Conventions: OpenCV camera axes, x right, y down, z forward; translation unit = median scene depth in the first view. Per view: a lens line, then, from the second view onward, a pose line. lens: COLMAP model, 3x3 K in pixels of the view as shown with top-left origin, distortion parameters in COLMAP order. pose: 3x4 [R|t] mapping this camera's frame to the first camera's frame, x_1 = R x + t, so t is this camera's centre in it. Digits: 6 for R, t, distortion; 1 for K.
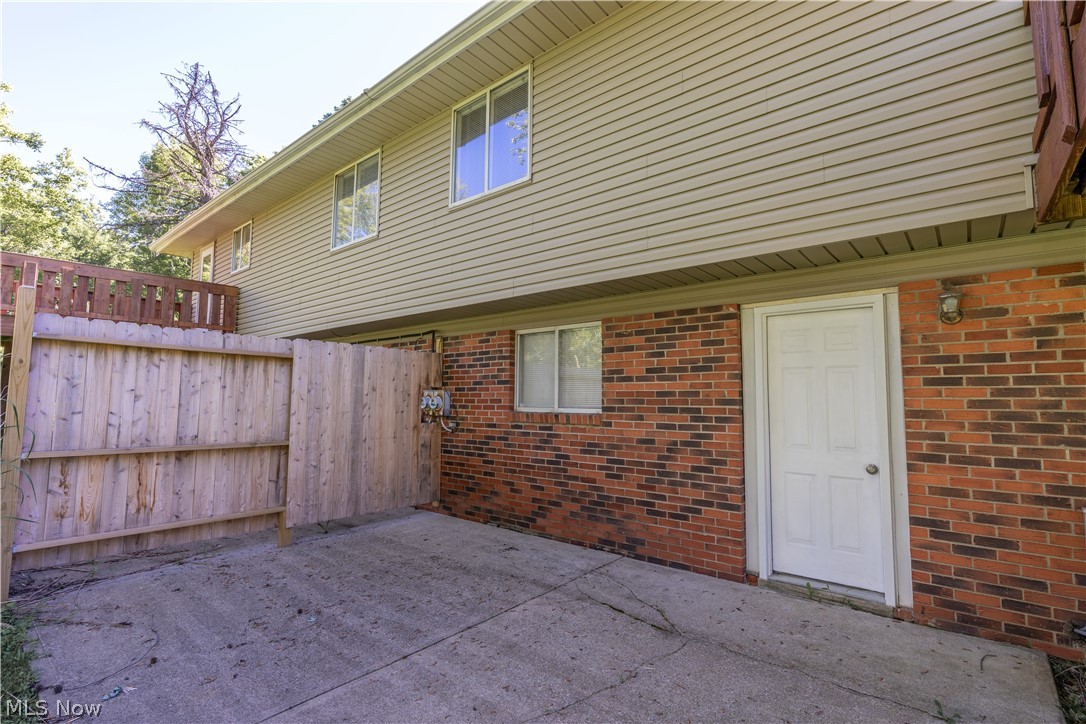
lens RADIAL K [[501.1, 0, 541.8], [0, 501.1, 359.3], [0, 0, 1]] dist [0.001588, 0.000163]
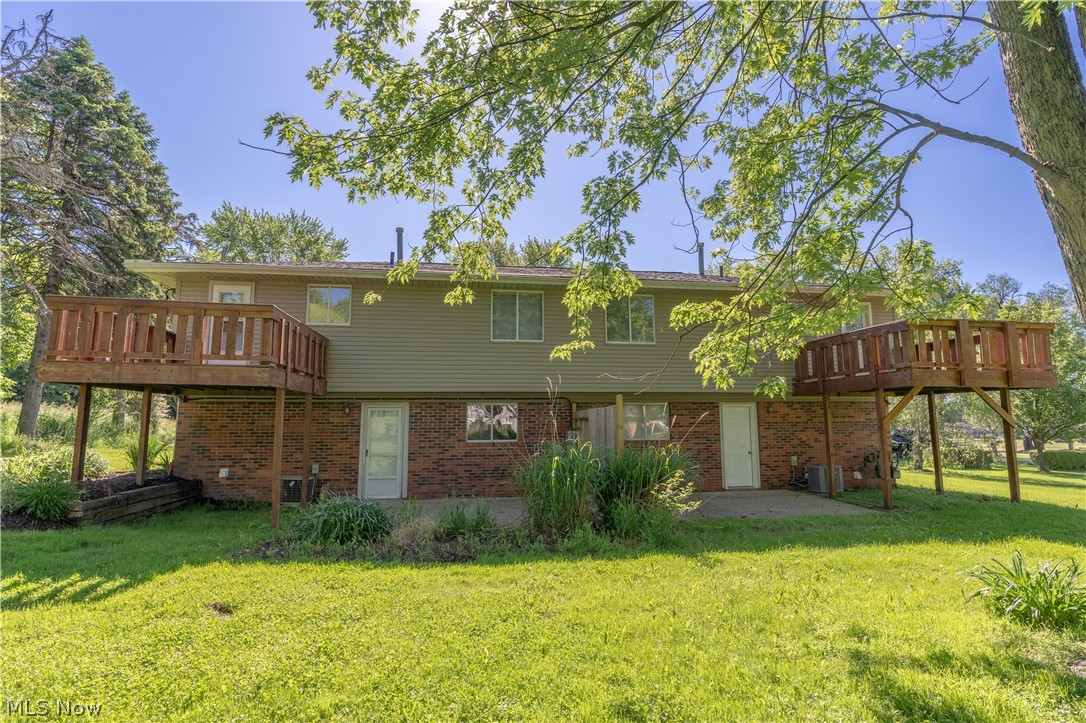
lens RADIAL K [[557.9, 0, 544.1], [0, 557.9, 360.1], [0, 0, 1]] dist [-0.001231, -0.000031]
pose [[0.666215, 0.075094, 0.741969, -2.750914], [-0.050309, 0.997176, -0.055750, -0.118681], [-0.744061, -0.000186, 0.668112, -0.473655]]
